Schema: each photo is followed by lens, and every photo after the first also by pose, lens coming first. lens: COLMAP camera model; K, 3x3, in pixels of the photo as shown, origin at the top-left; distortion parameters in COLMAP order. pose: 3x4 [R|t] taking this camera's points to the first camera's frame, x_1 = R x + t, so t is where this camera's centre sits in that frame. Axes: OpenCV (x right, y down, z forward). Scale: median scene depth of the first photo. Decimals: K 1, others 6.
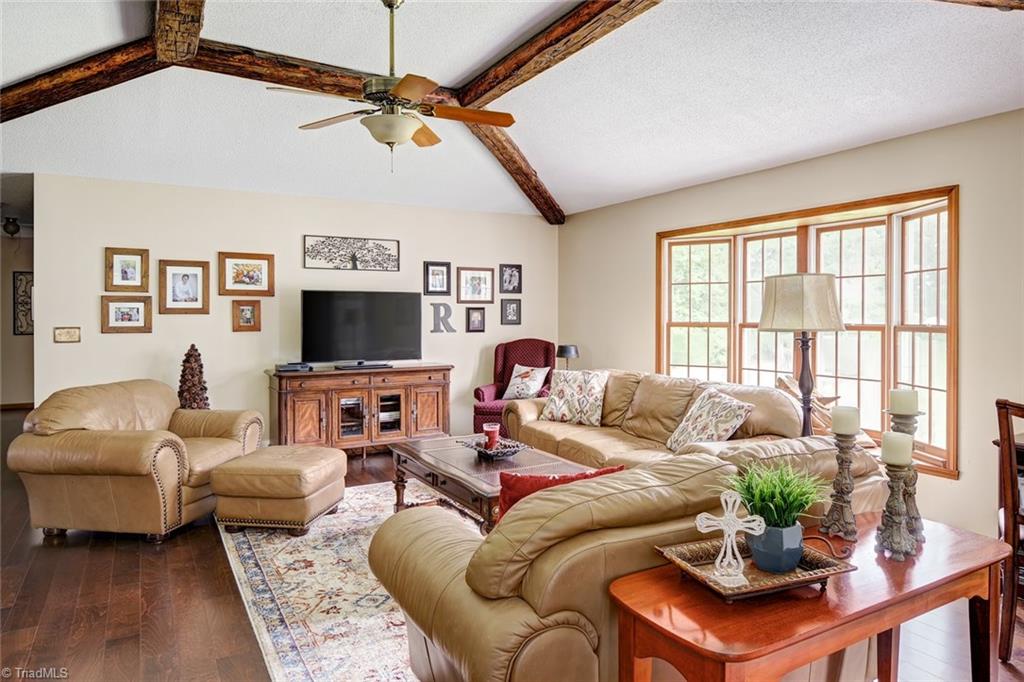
lens RADIAL K [[655.1, 0, 512.2], [0, 655.1, 309.1], [0, 0, 1]] dist [-0.001830, -0.000204]
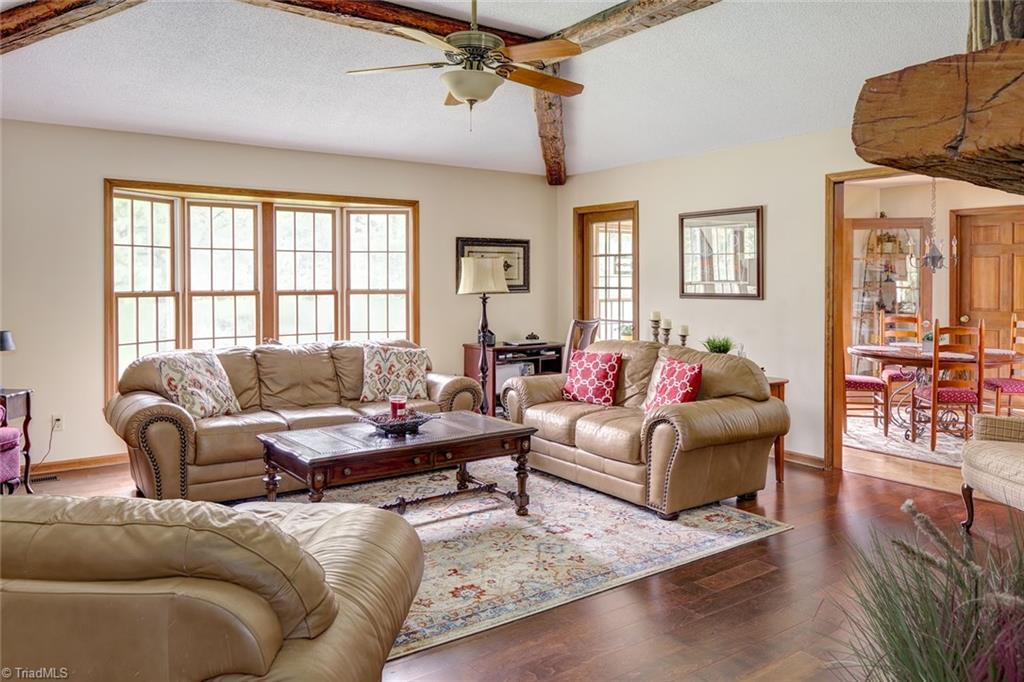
lens RADIAL K [[755.3, 0, 508.9], [0, 755.3, 292.9], [0, 0, 1]] dist [-0.004585, -0.004175]
pose [[-0.114601, -0.016322, 0.993277, -1.235355], [-0.009609, 0.999836, 0.015321, 0.003770], [-0.993365, -0.007788, -0.114740, 1.042274]]
